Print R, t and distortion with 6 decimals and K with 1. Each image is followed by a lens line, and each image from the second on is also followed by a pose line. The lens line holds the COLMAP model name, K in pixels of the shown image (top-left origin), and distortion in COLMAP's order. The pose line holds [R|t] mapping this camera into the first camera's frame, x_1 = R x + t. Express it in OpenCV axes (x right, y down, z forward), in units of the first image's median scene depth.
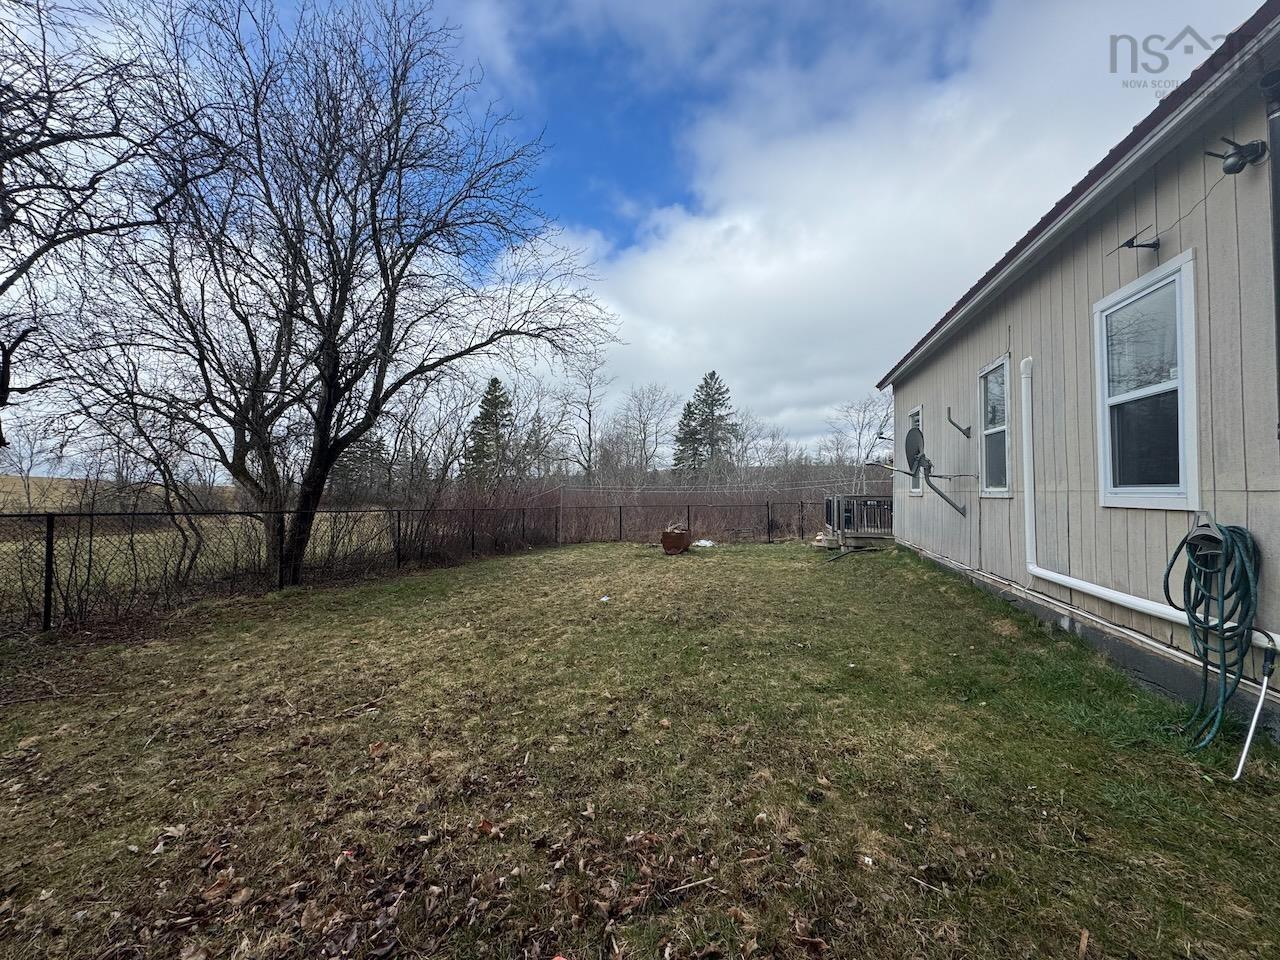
lens RADIAL K [[518.5, 0, 655.0], [0, 518.5, 481.5], [0, 0, 1]] dist [-0.000466, -0.000059]
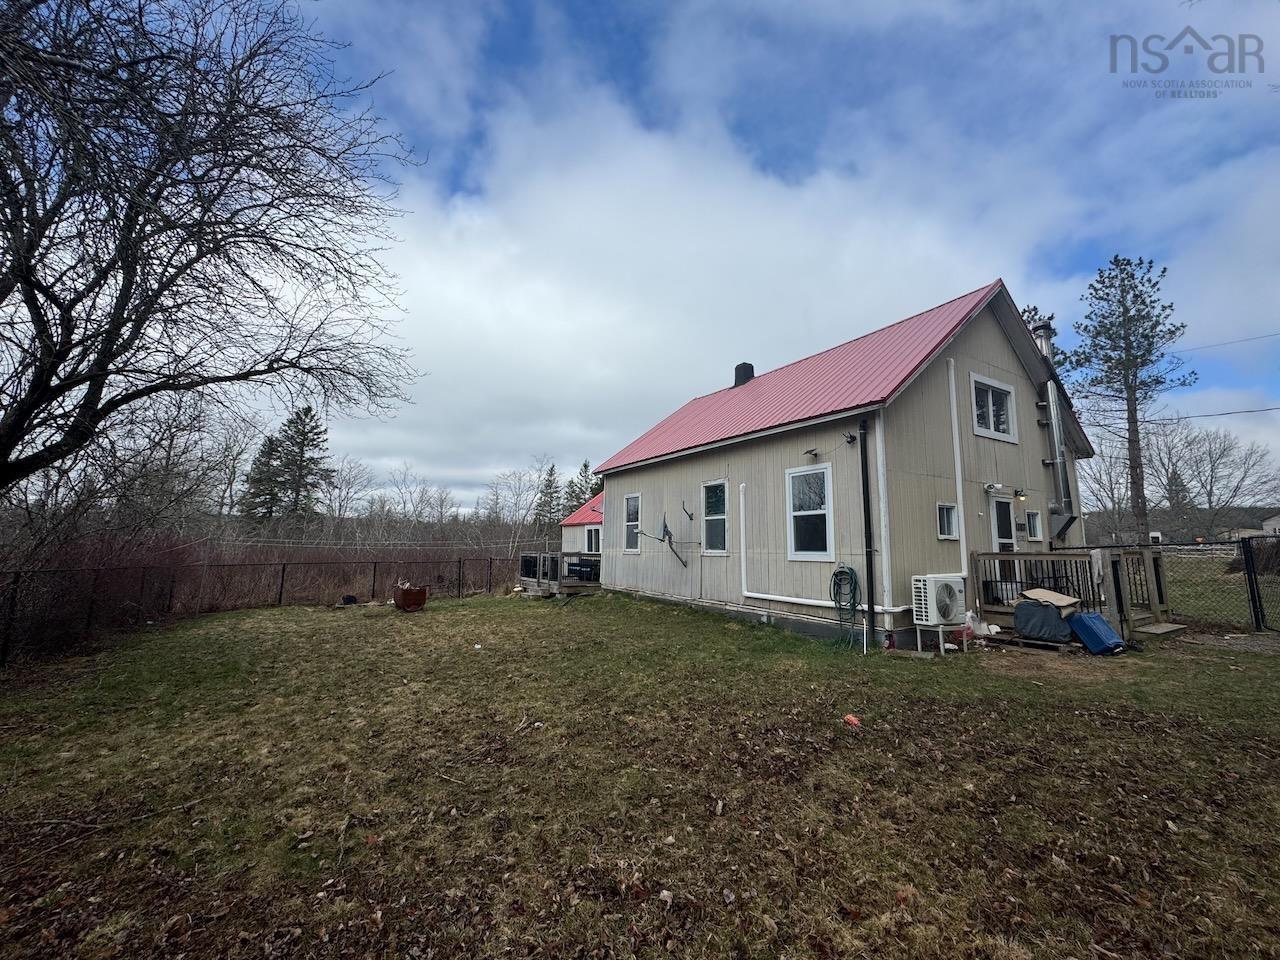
lens RADIAL K [[518.5, 0, 655.0], [0, 518.5, 481.5], [0, 0, 1]] dist [-0.000466, -0.000059]
pose [[0.682198, 0.102895, 0.723891, -0.938400], [-0.026192, 0.992852, -0.116441, -0.011039], [-0.730698, 0.060476, 0.680017, -0.090369]]
